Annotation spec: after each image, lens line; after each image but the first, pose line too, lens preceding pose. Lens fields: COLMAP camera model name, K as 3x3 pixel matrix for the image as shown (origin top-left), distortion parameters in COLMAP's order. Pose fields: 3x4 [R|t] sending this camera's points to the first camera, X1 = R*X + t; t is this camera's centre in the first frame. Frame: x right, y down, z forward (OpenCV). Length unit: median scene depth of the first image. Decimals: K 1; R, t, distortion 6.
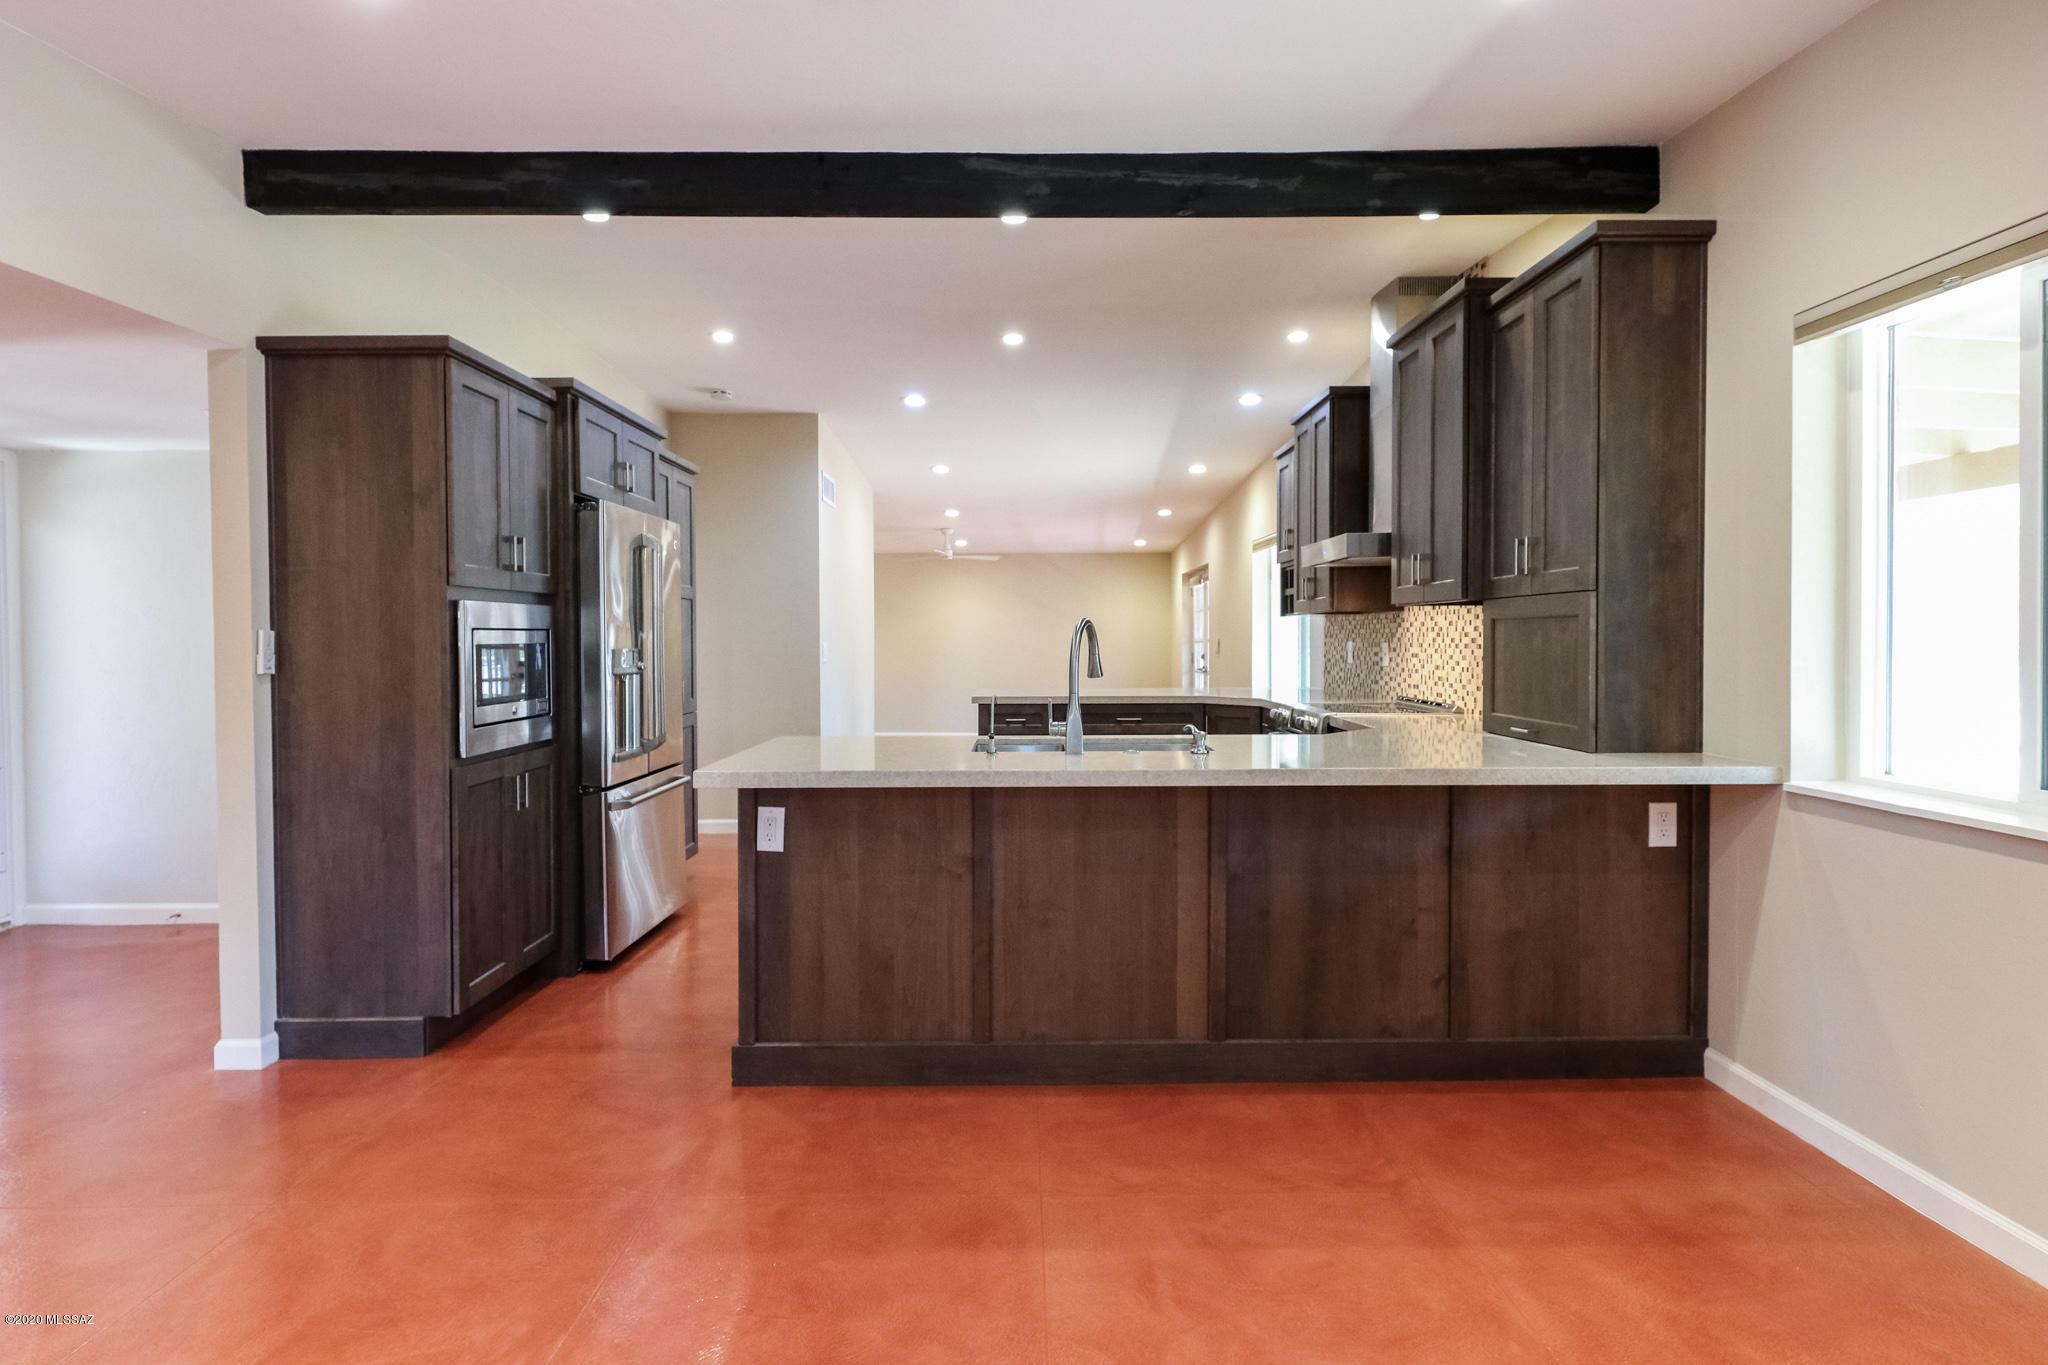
lens RADIAL K [[1052.9, 0, 1024.0], [0, 1052.9, 682.5], [0, 0, 1]] dist [0.001213, -0.000026]
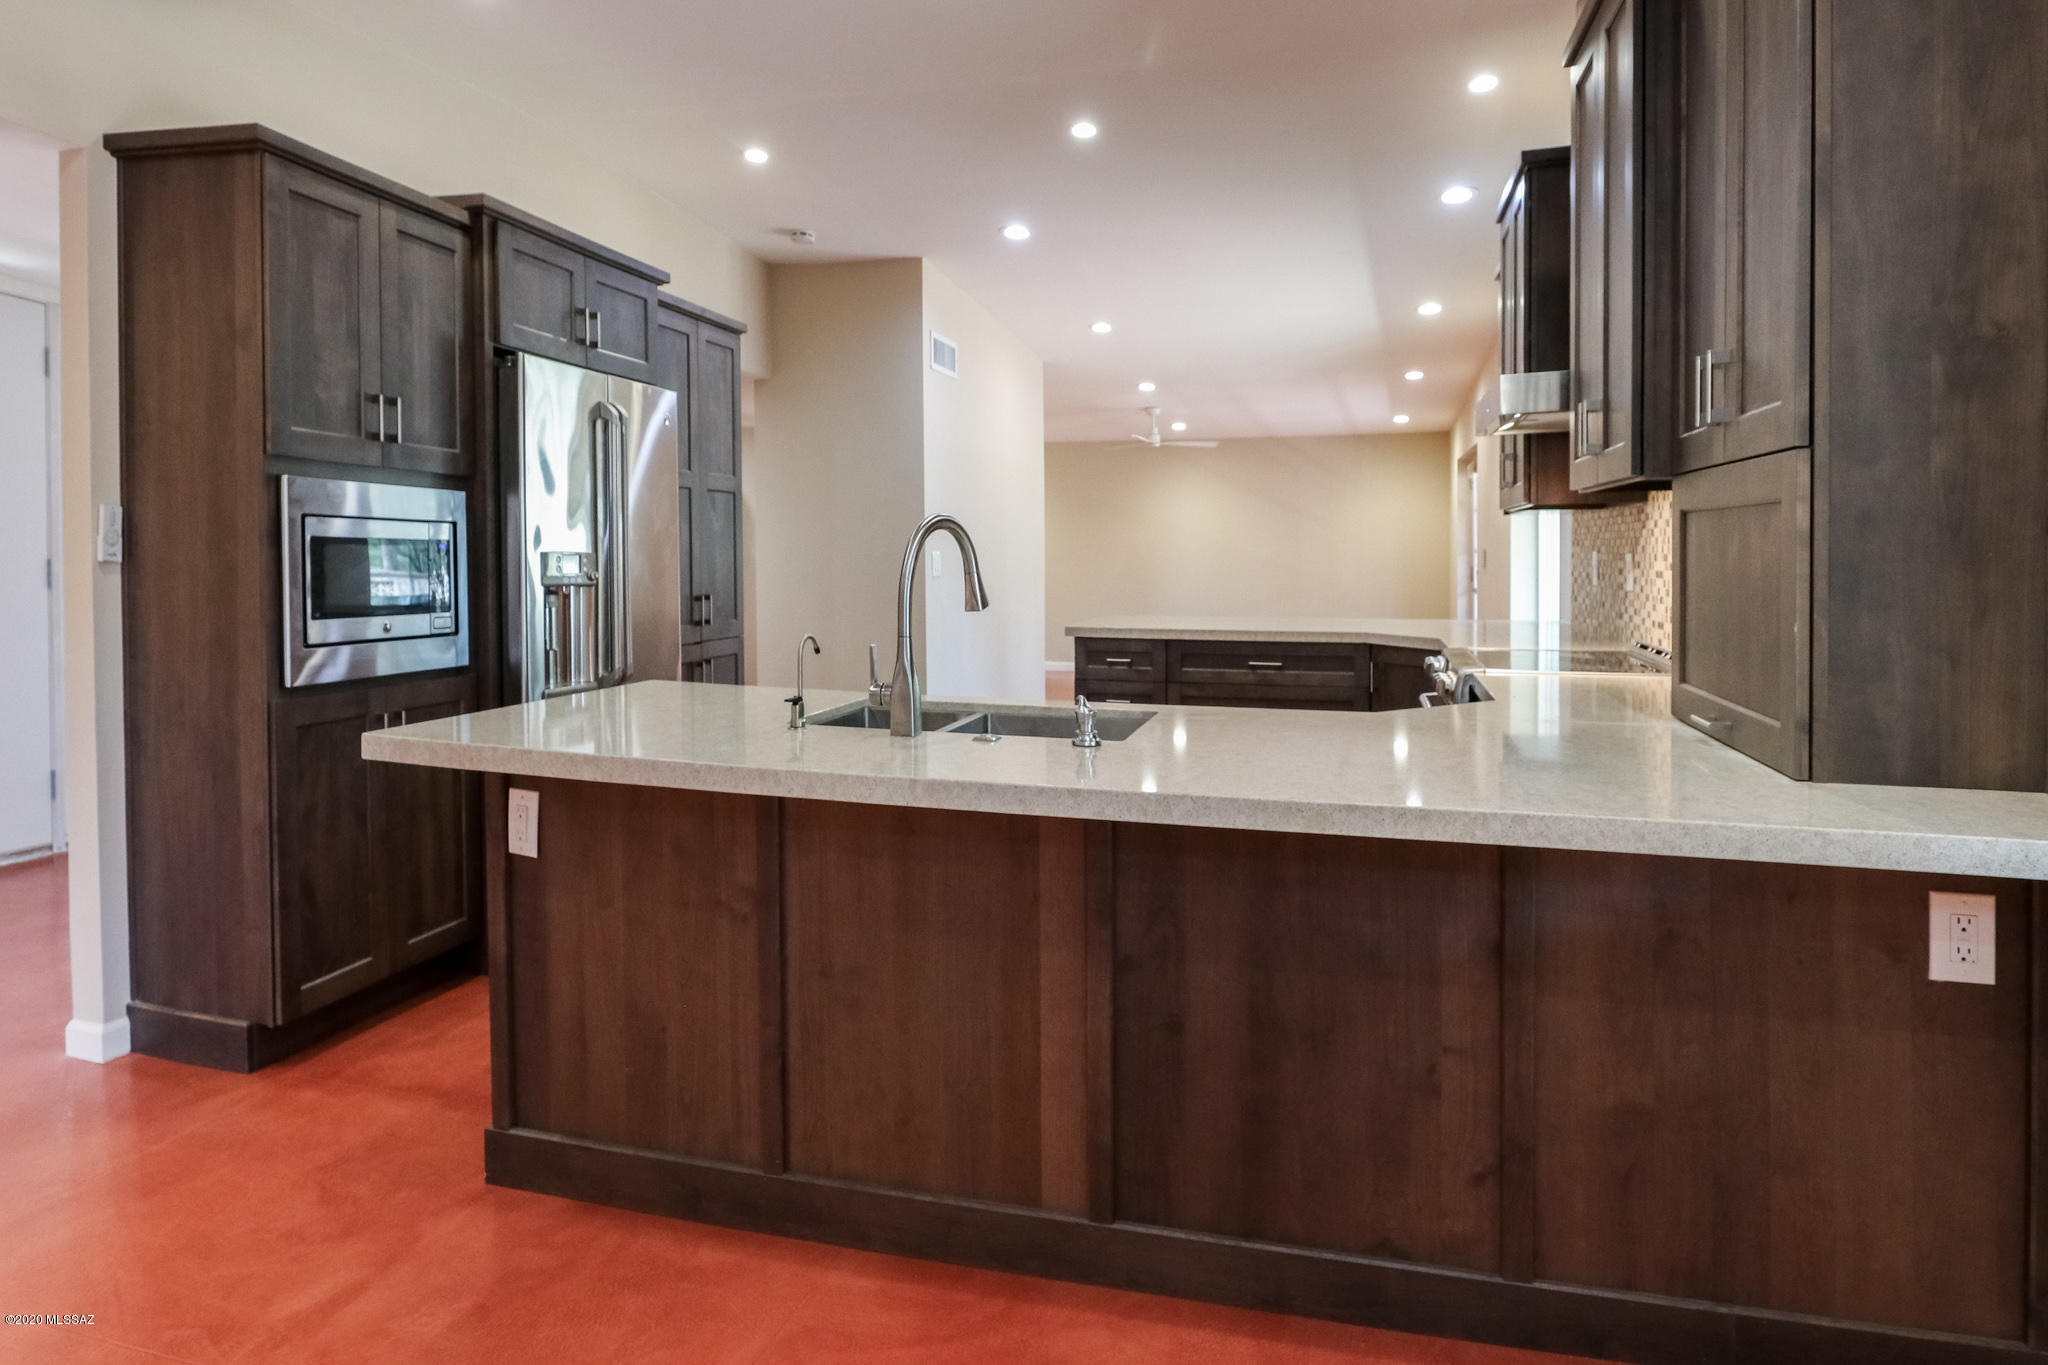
lens RADIAL K [[1235.4, 0, 1024.0], [0, 1235.4, 682.5], [0, 0, 1]] dist [0.007951, 0.001099]
pose [[0.970659, 0.024280, -0.239232, 0.288383], [-0.008241, 0.997664, 0.067818, -0.014039], [0.240320, -0.063856, 0.968591, 0.314193]]
